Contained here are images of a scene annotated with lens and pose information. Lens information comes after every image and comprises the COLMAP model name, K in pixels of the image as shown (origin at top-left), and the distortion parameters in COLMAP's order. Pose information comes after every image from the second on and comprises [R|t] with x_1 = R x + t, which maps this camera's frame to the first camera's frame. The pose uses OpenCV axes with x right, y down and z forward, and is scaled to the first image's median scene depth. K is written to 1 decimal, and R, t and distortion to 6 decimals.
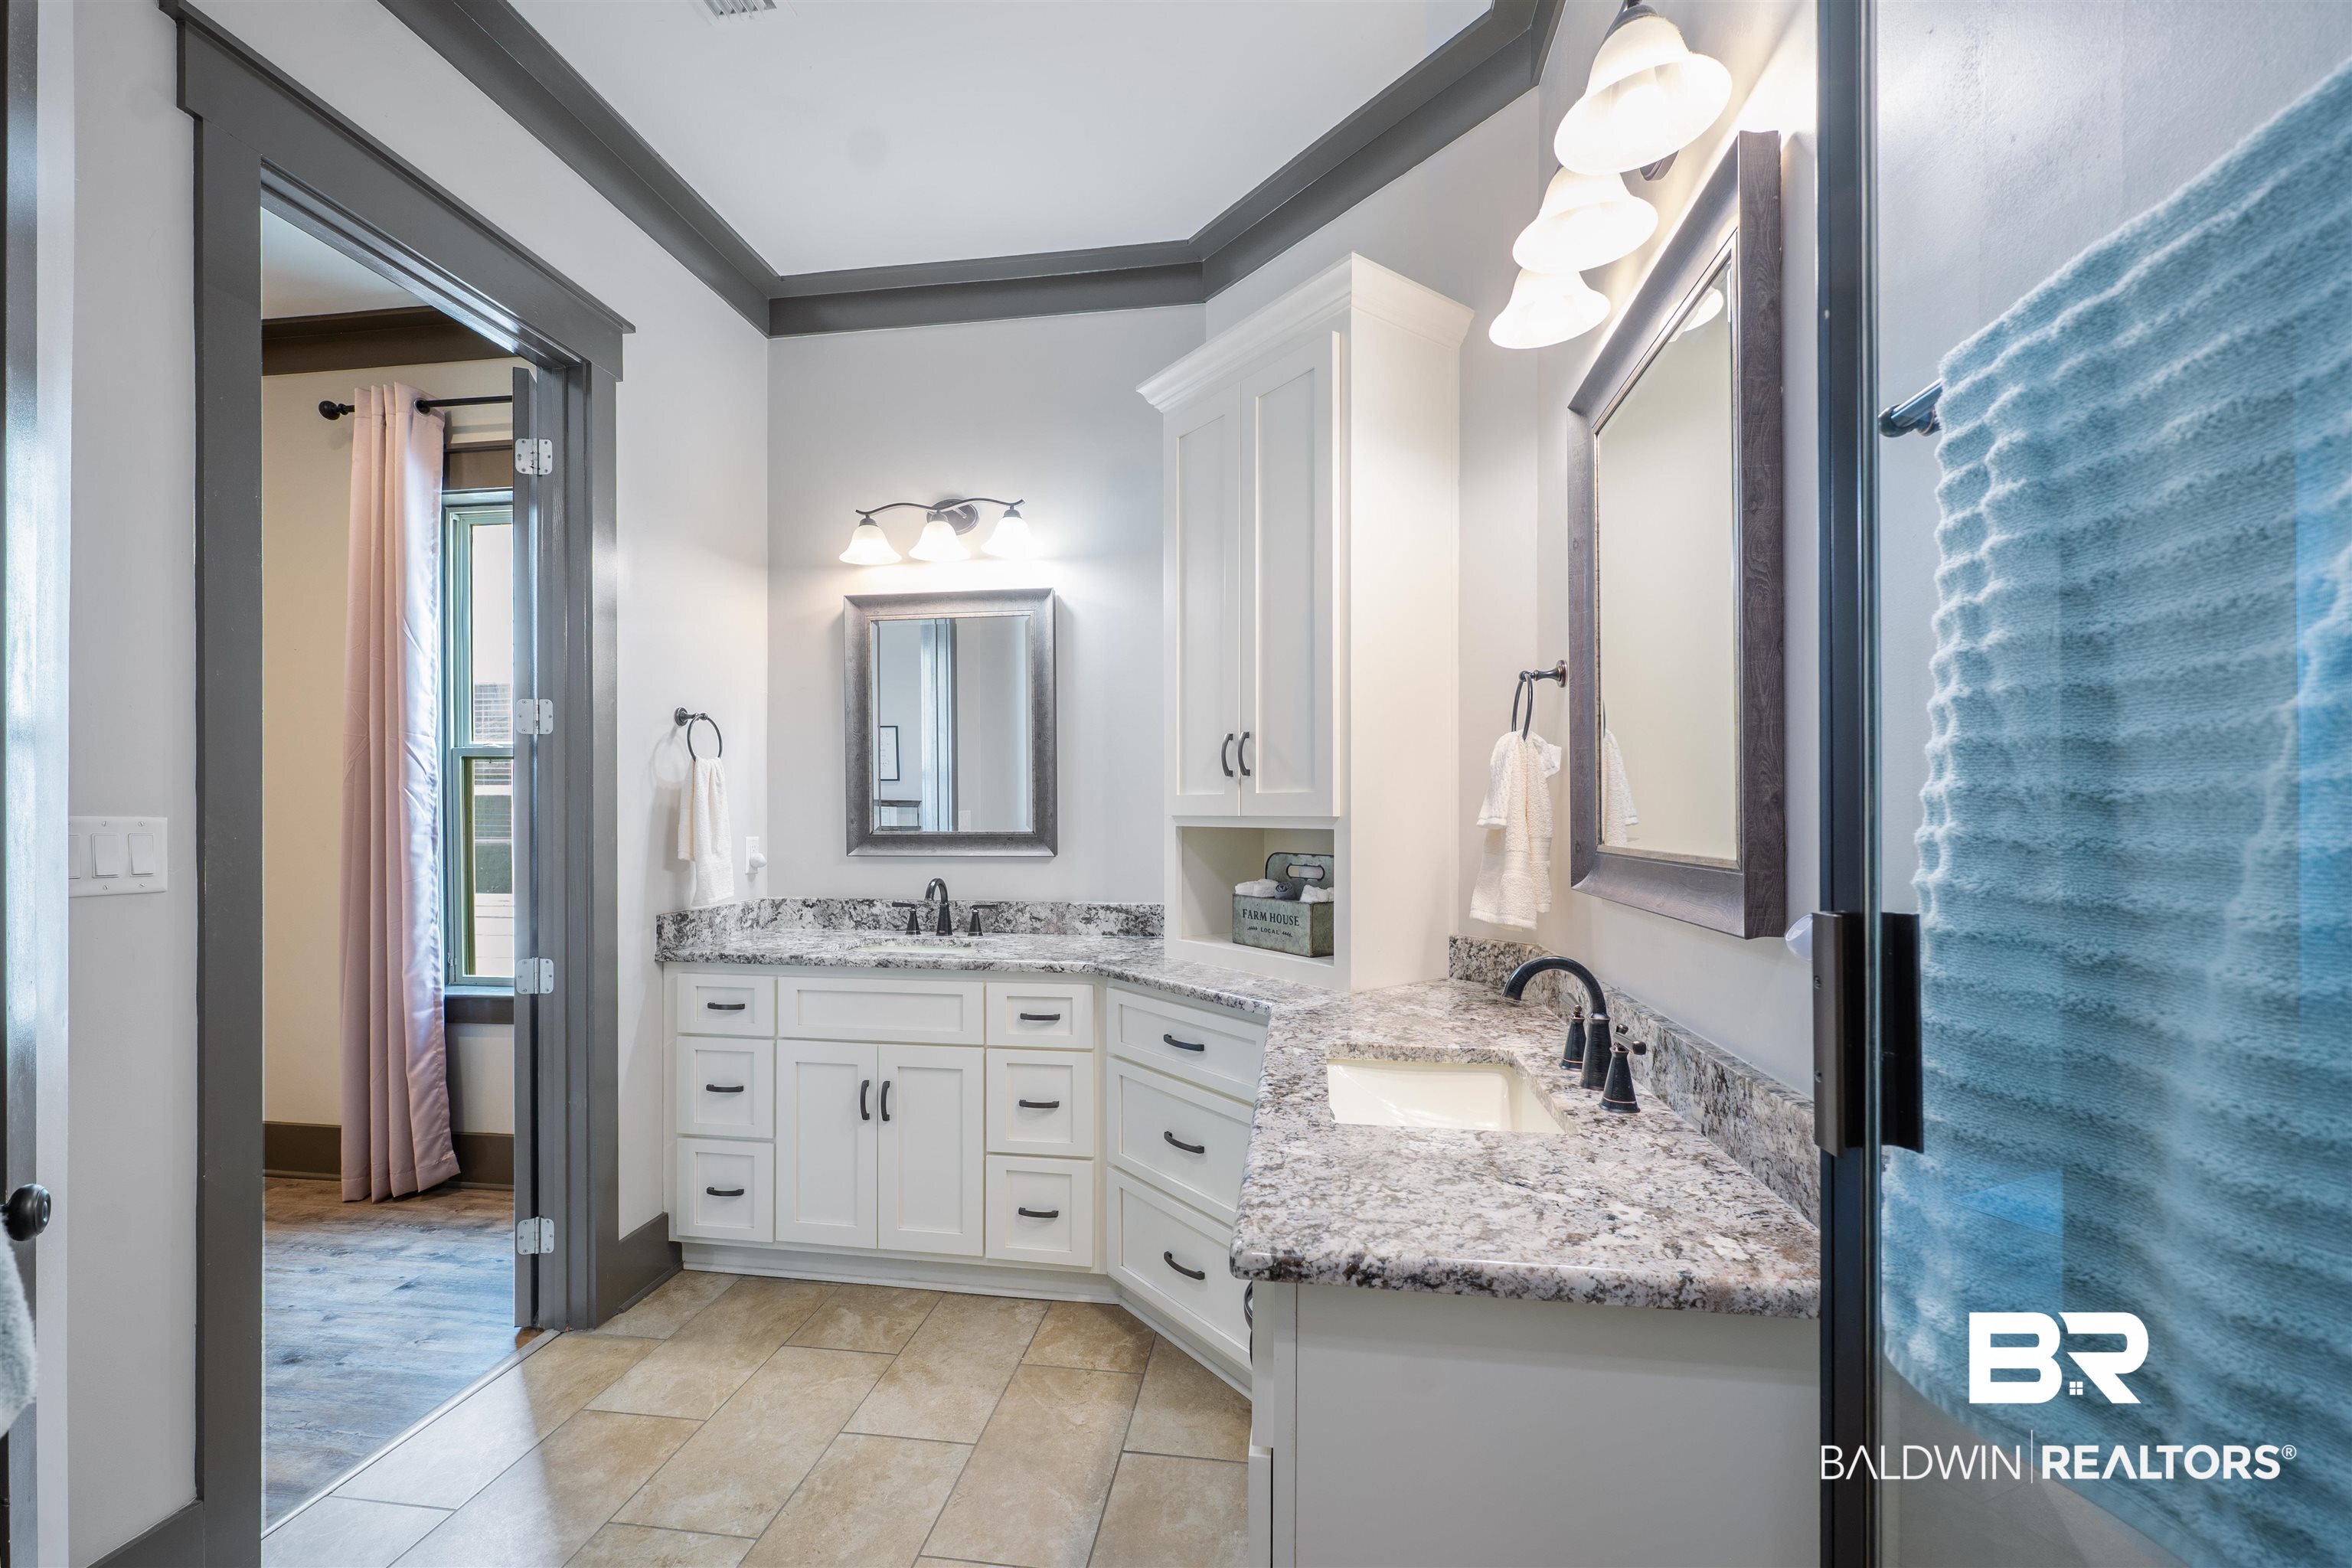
lens RADIAL K [[978.9, 0, 1174.6], [0, 978.9, 803.1], [0, 0, 1]] dist [-0.001740, 0.000317]
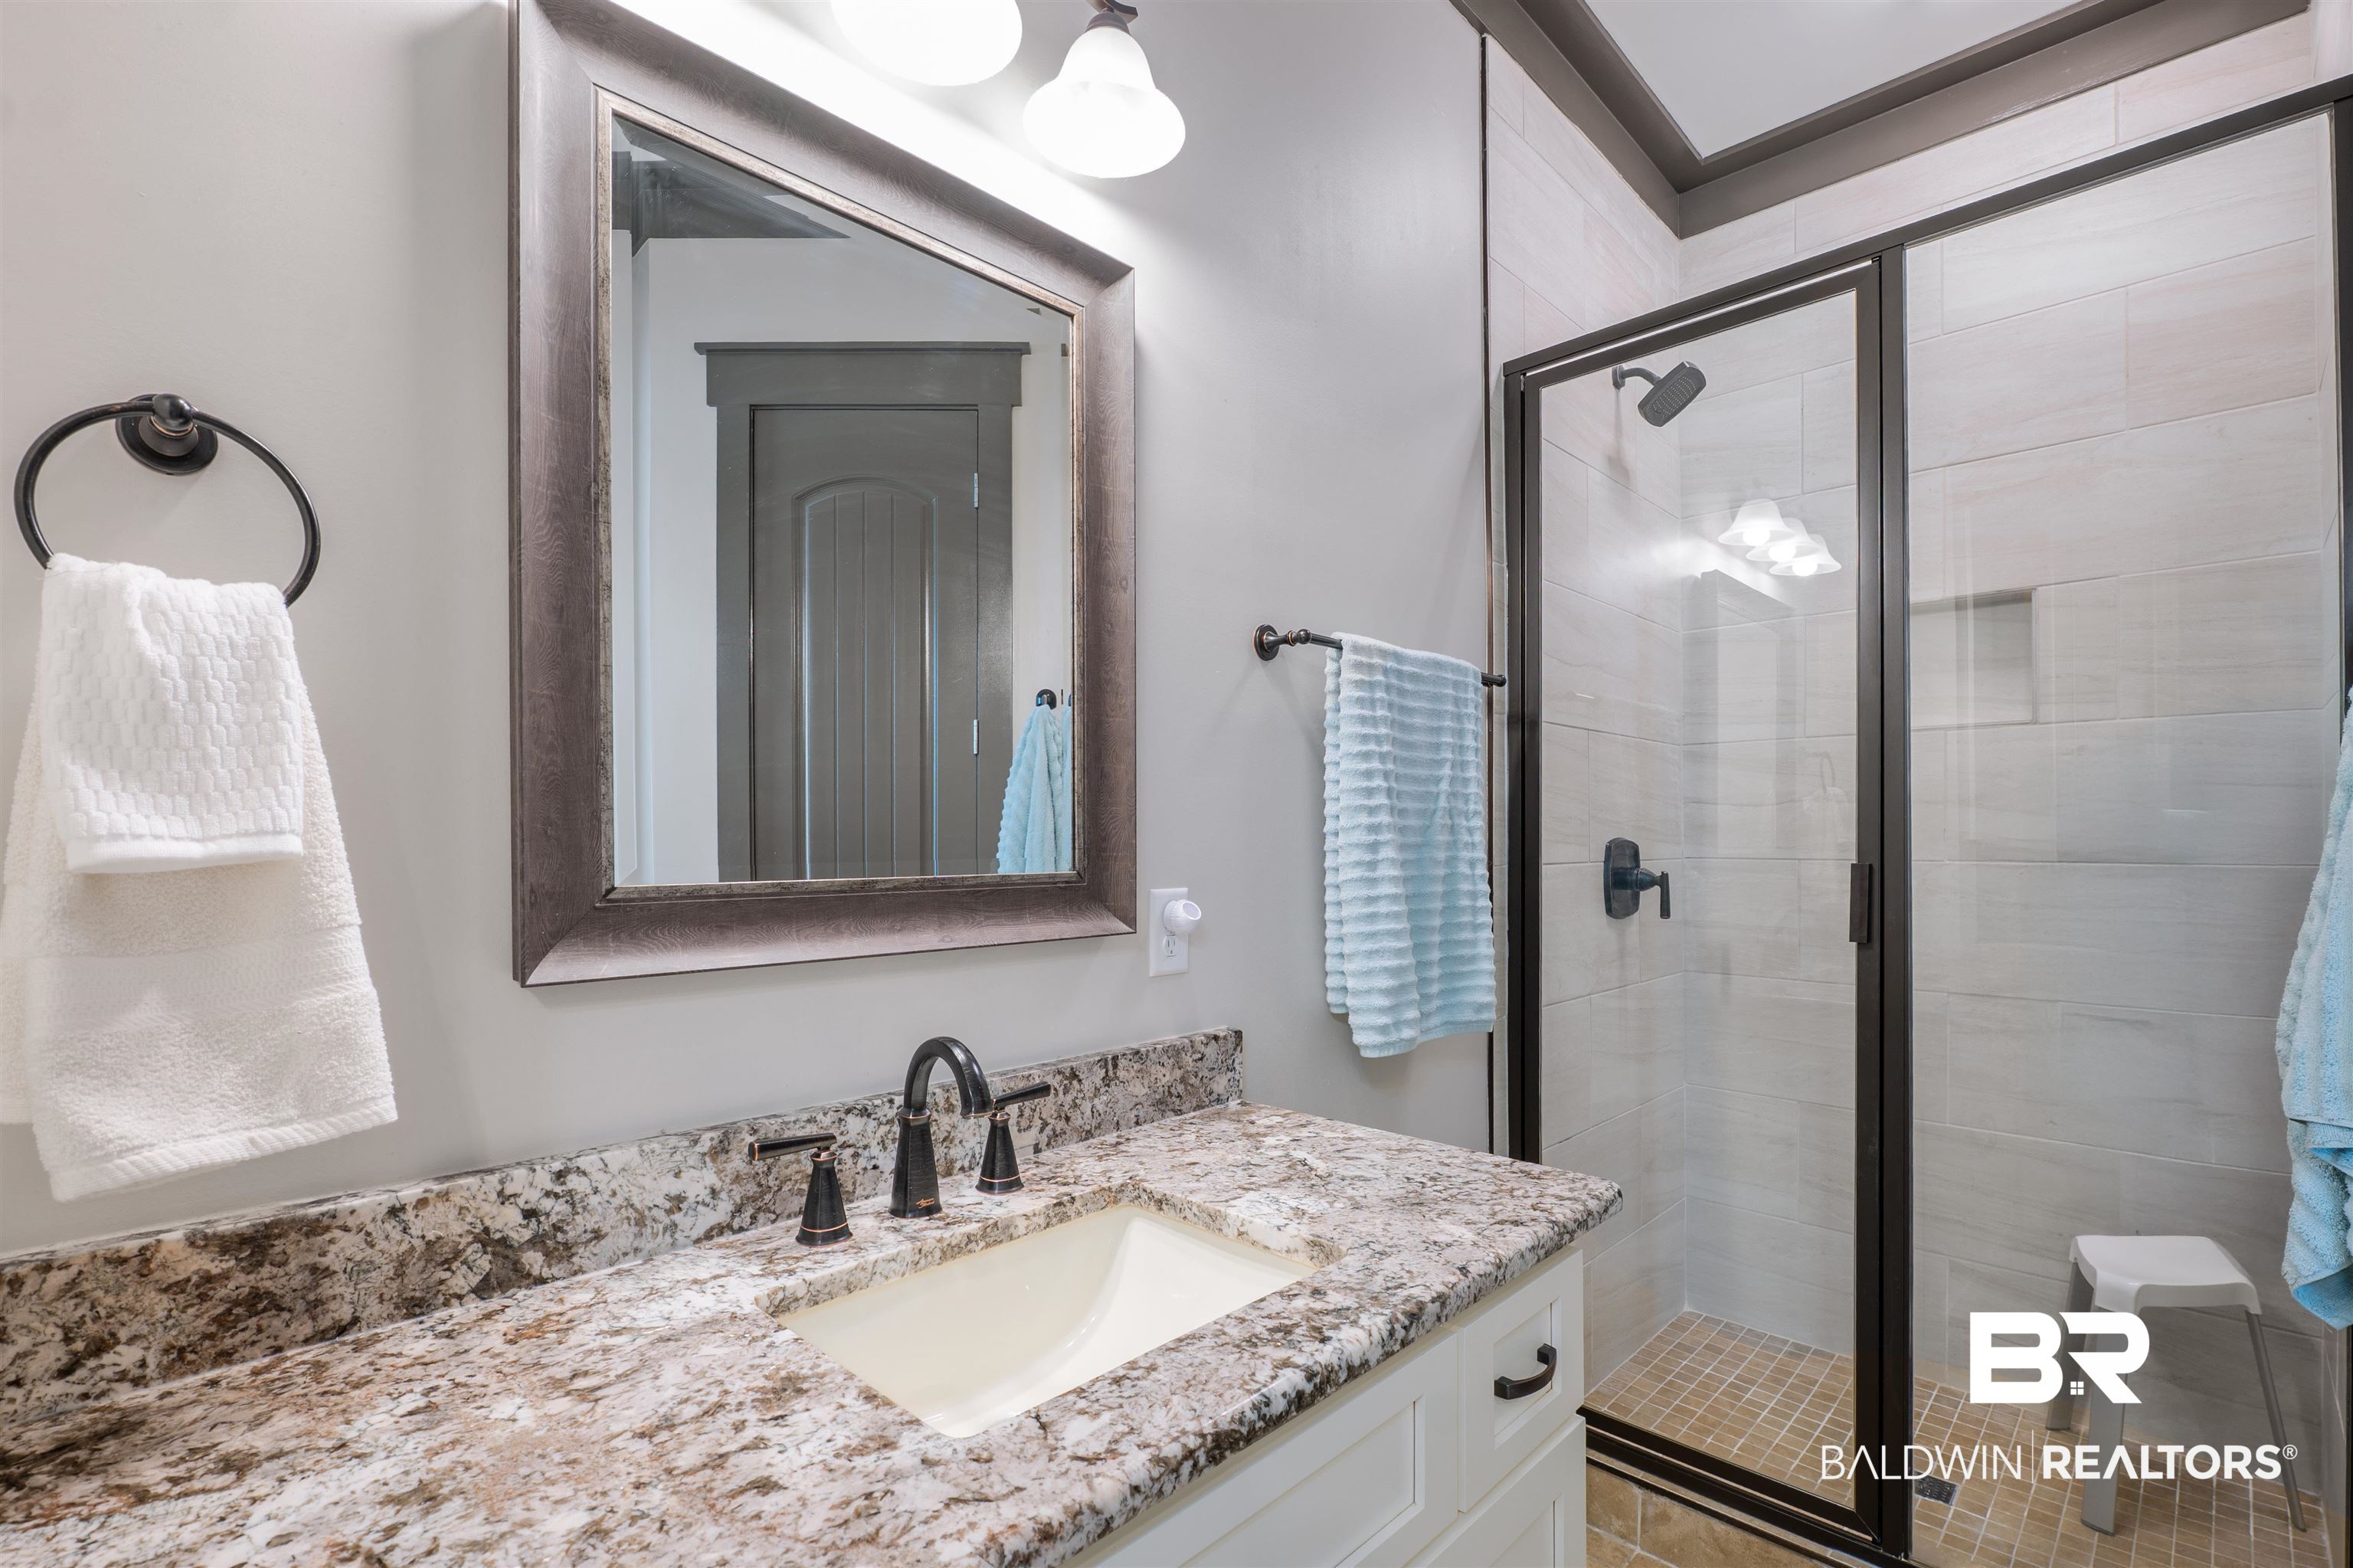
lens RADIAL K [[1046.3, 0, 1156.4], [0, 1046.3, 829.5], [0, 0, 1]] dist [-0.010894, -0.000031]
pose [[-0.792657, 0.011766, 0.609555, -0.224268], [-0.000417, 0.999803, -0.019841, 0.034769], [-0.609668, -0.015982, -0.792496, 1.944604]]
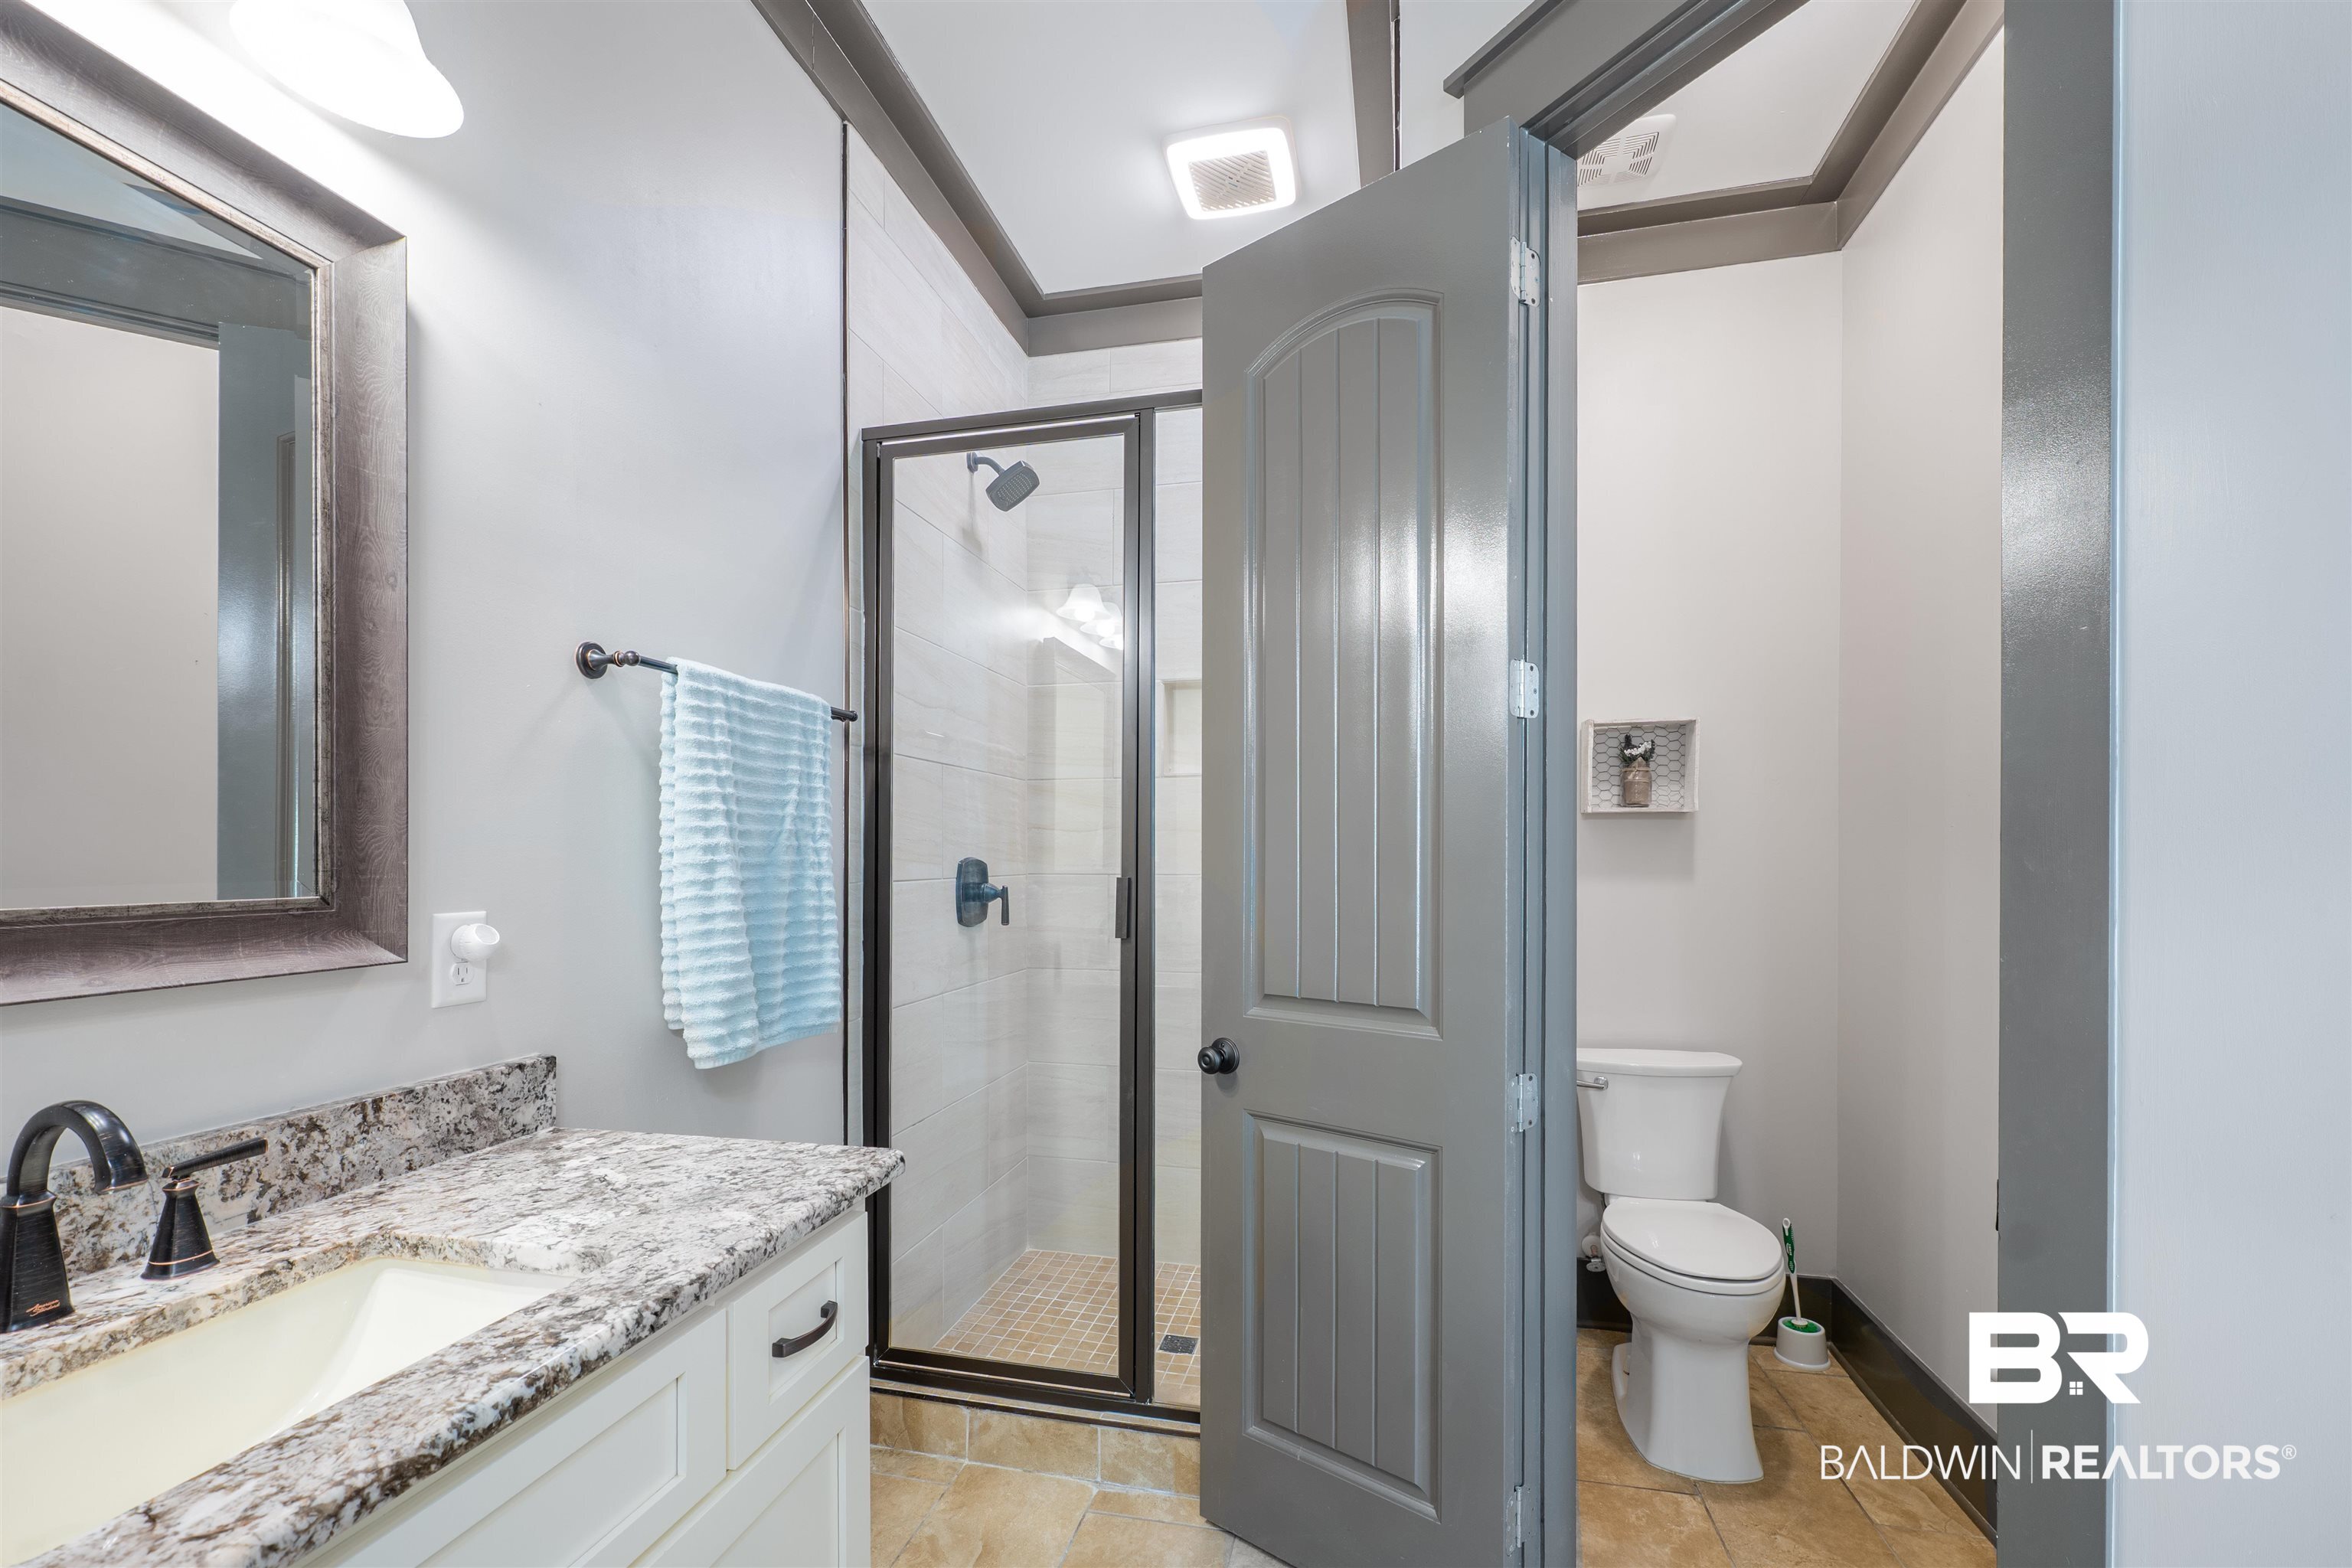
lens RADIAL K [[978.9, 0, 1162.9], [0, 978.9, 852.2], [0, 0, 1]] dist [-0.001740, 0.000317]
pose [[-0.995079, 0.007546, 0.098796, -0.376544], [0.006110, 0.999871, -0.014828, 0.033965], [-0.098895, -0.014151, -0.994997, 1.957026]]
